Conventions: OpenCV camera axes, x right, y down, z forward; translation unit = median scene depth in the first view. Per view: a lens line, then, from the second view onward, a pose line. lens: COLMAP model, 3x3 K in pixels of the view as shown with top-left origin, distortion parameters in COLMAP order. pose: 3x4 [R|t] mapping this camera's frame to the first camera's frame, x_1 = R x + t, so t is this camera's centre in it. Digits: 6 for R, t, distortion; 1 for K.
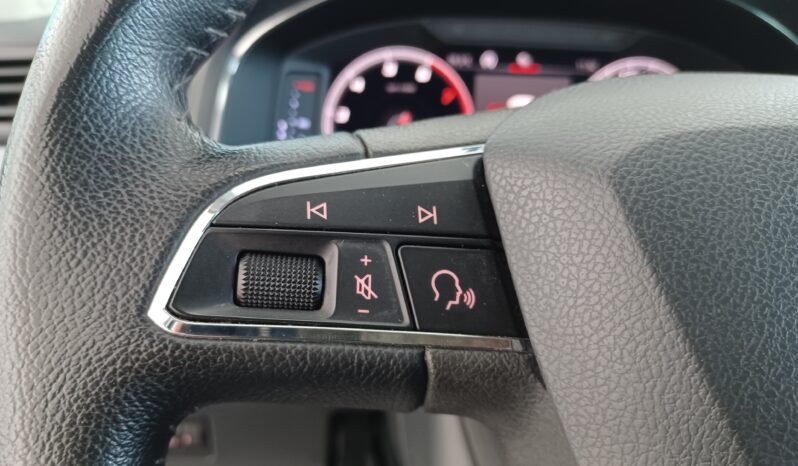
lens RADIAL K [[605.8, 0, 399.0], [0, 605.8, 233.0], [0, 0, 1]] dist [-0.007618, 0.001635]
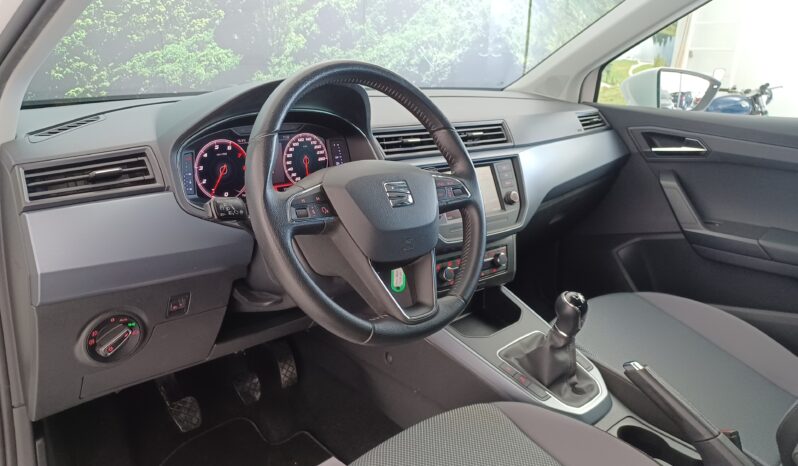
lens RADIAL K [[605.8, 0, 399.0], [0, 605.8, 233.0], [0, 0, 1]] dist [-0.007618, 0.001635]
pose [[0.783317, -0.181270, 0.594606, -0.970165], [0.160702, 0.983073, 0.087994, -0.031600], [-0.600491, 0.026627, 0.799188, -1.390944]]
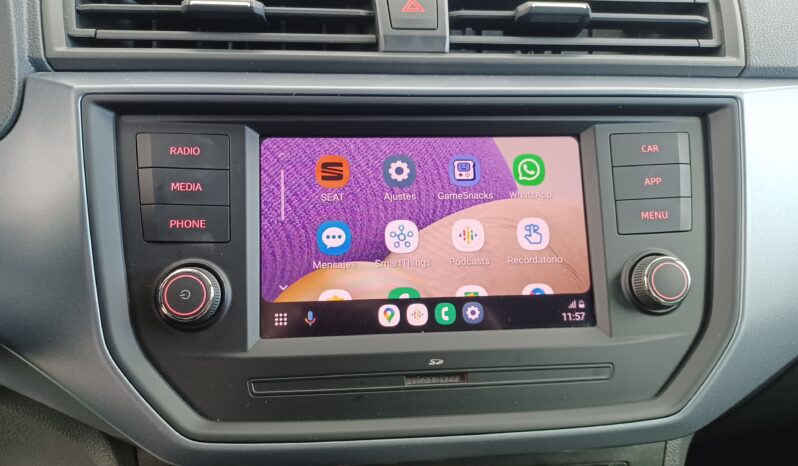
lens RADIAL K [[605.8, 0, 399.0], [0, 605.8, 233.0], [0, 0, 1]] dist [-0.007618, 0.001635]
pose [[0.994290, -0.041939, 0.098125, 1.124059], [0.039178, 0.998785, 0.029900, 0.074445], [-0.099259, -0.025885, 0.994725, 0.175960]]
